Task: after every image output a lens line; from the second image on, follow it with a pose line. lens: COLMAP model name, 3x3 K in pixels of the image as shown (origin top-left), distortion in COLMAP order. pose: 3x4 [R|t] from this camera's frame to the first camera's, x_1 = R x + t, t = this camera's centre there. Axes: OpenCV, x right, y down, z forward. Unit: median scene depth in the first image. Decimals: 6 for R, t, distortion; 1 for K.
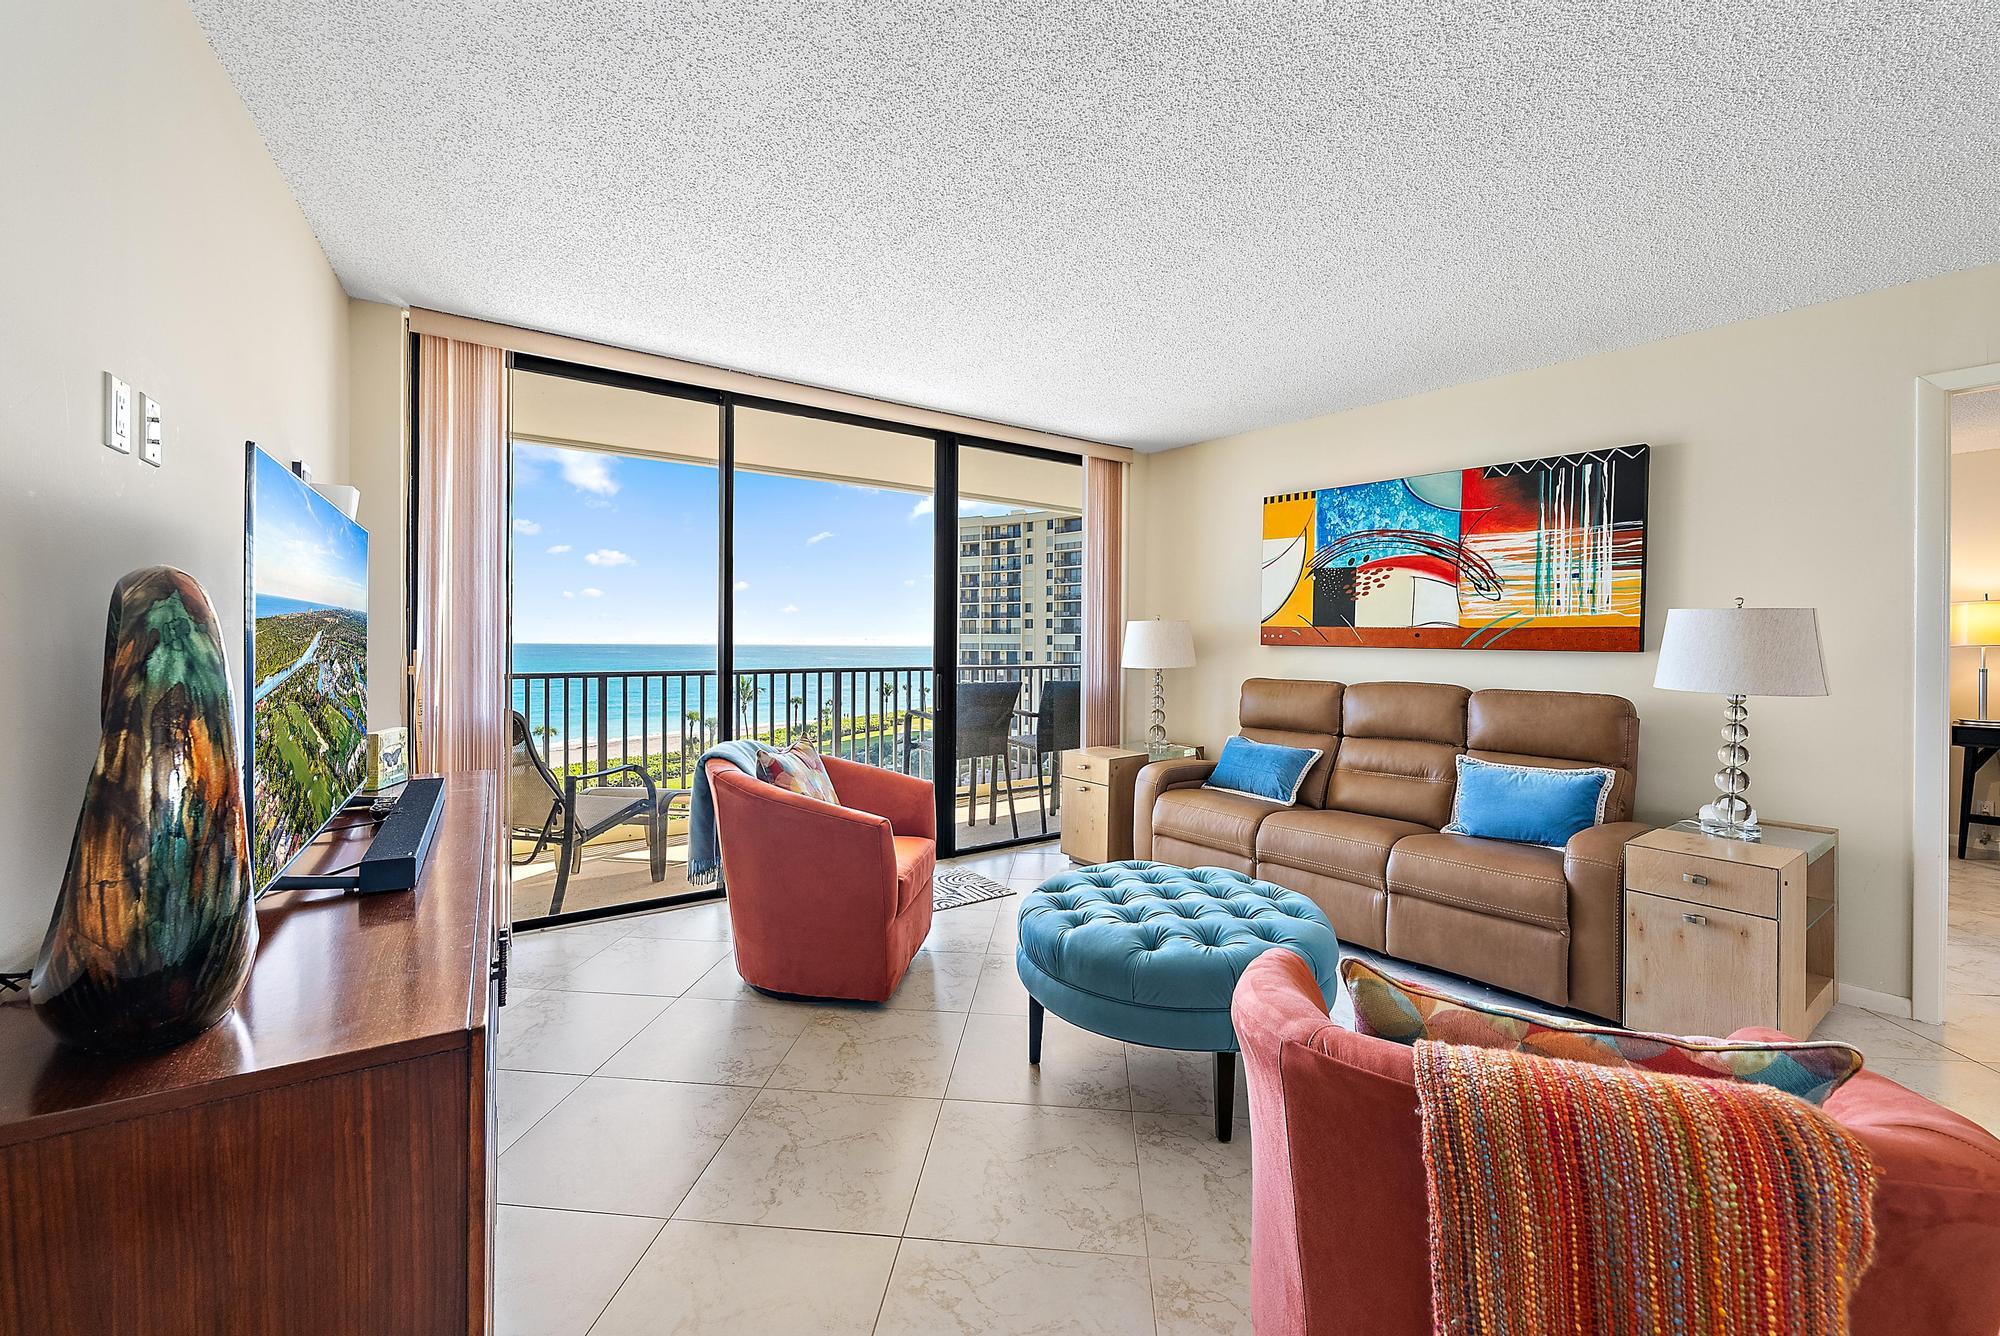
lens RADIAL K [[825.9, 0, 1049.4], [0, 825.9, 651.4], [0, 0, 1]] dist [-0.004610, 0.002346]
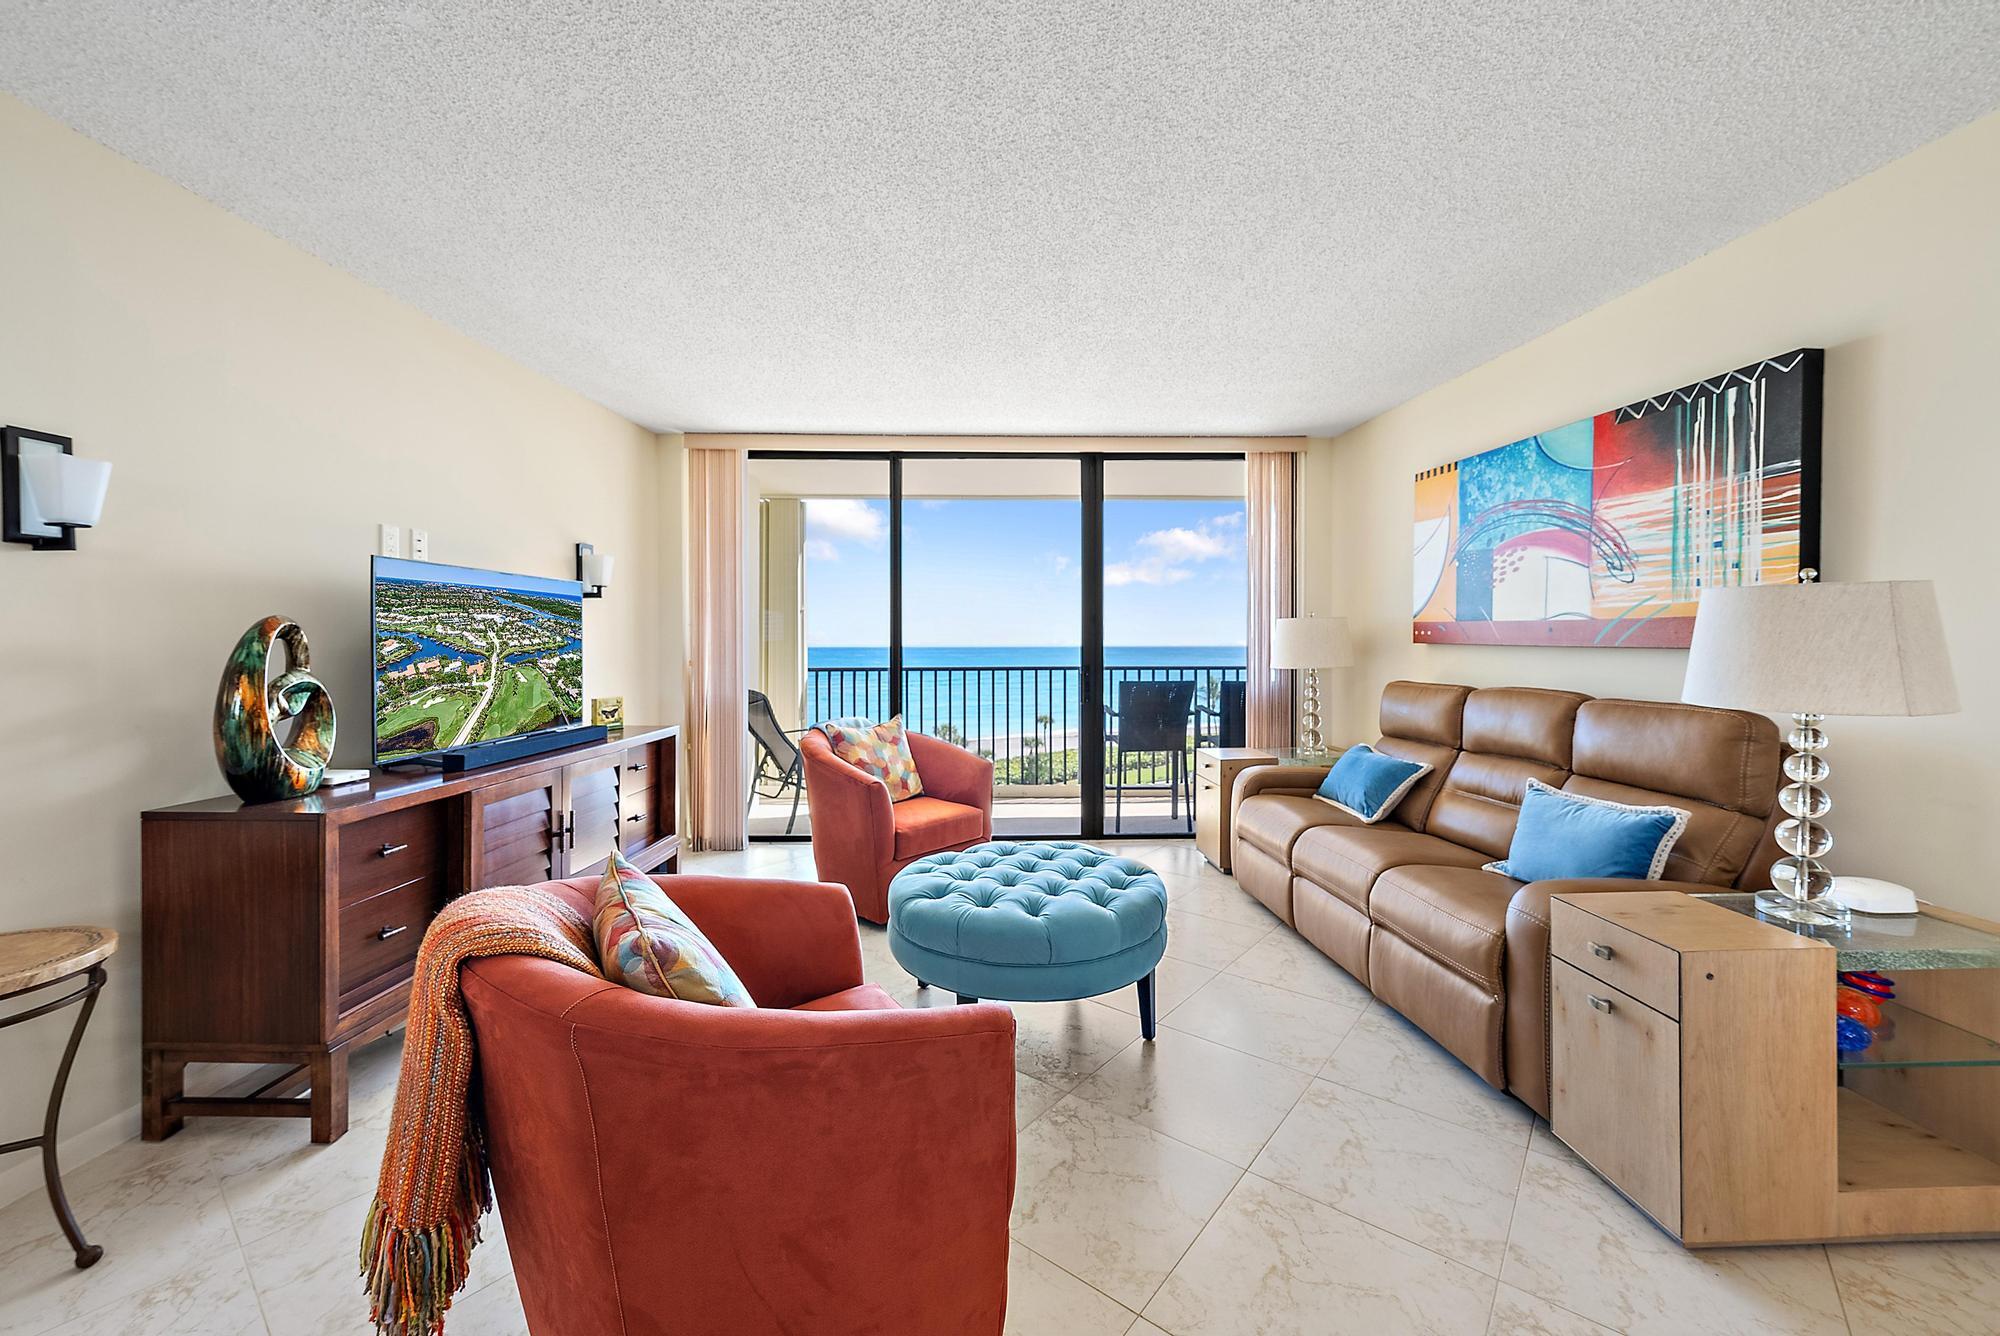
lens RADIAL K [[825.9, 0, 1000.2], [0, 825.9, 650.2], [0, 0, 1]] dist [-0.004610, 0.002346]
pose [[0.820265, -0.004151, -0.571968, 0.485157], [0.003180, 0.999991, -0.002697, 0.000900], [0.571974, 0.000394, 0.820272, 0.041743]]
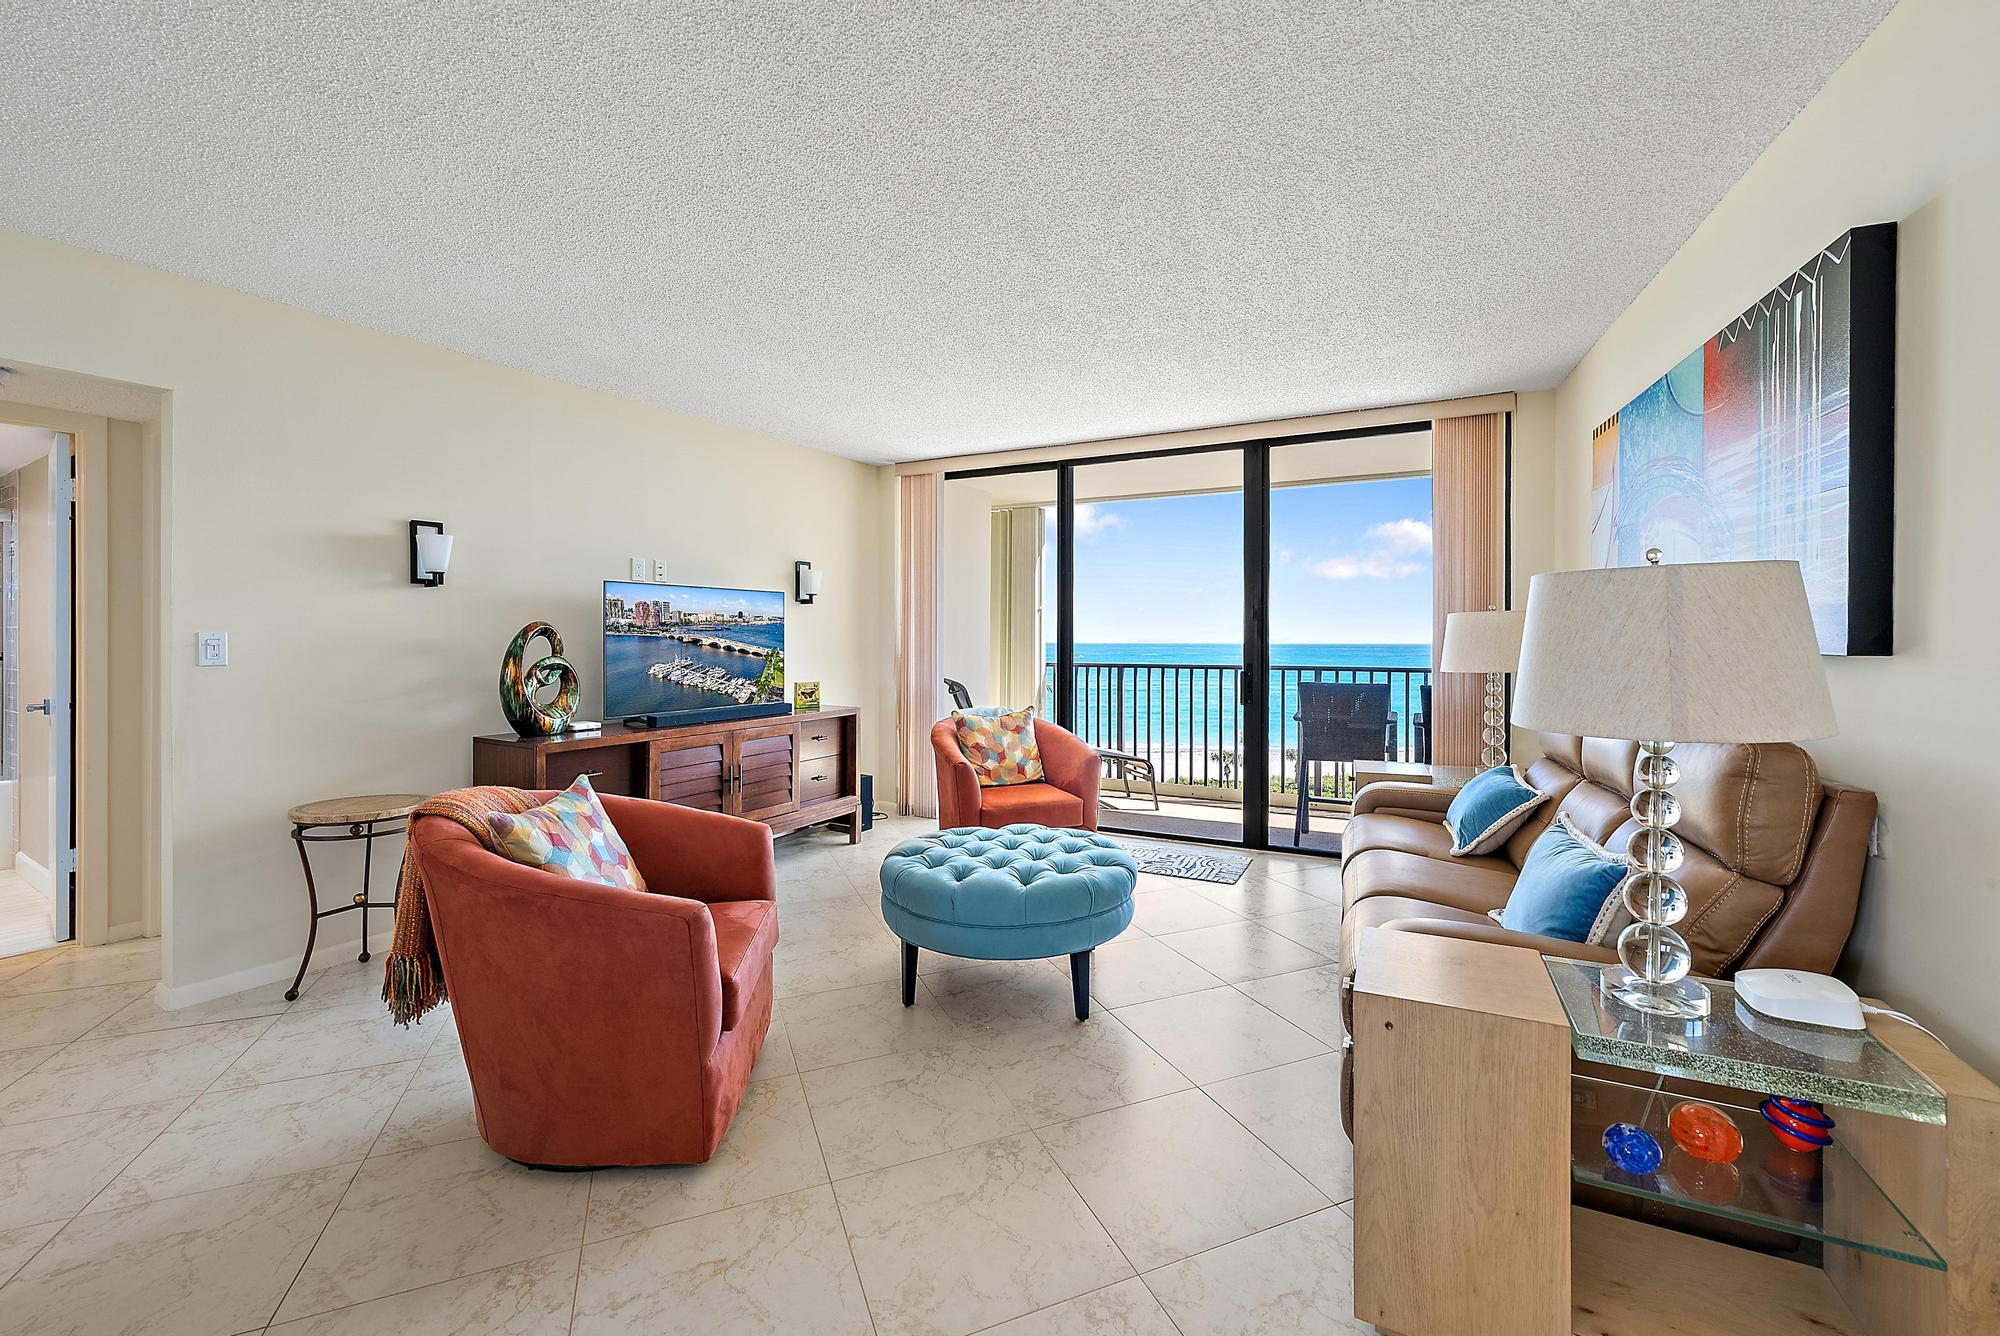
lens RADIAL K [[825.9, 0, 975.4], [0, 825.9, 647.1], [0, 0, 1]] dist [-0.004610, 0.002346]
pose [[0.438353, 0.002112, -0.898801, 0.799899], [-0.006959, 0.999975, -0.001044, -0.000867], [0.898776, 0.006712, 0.438356, 0.270625]]
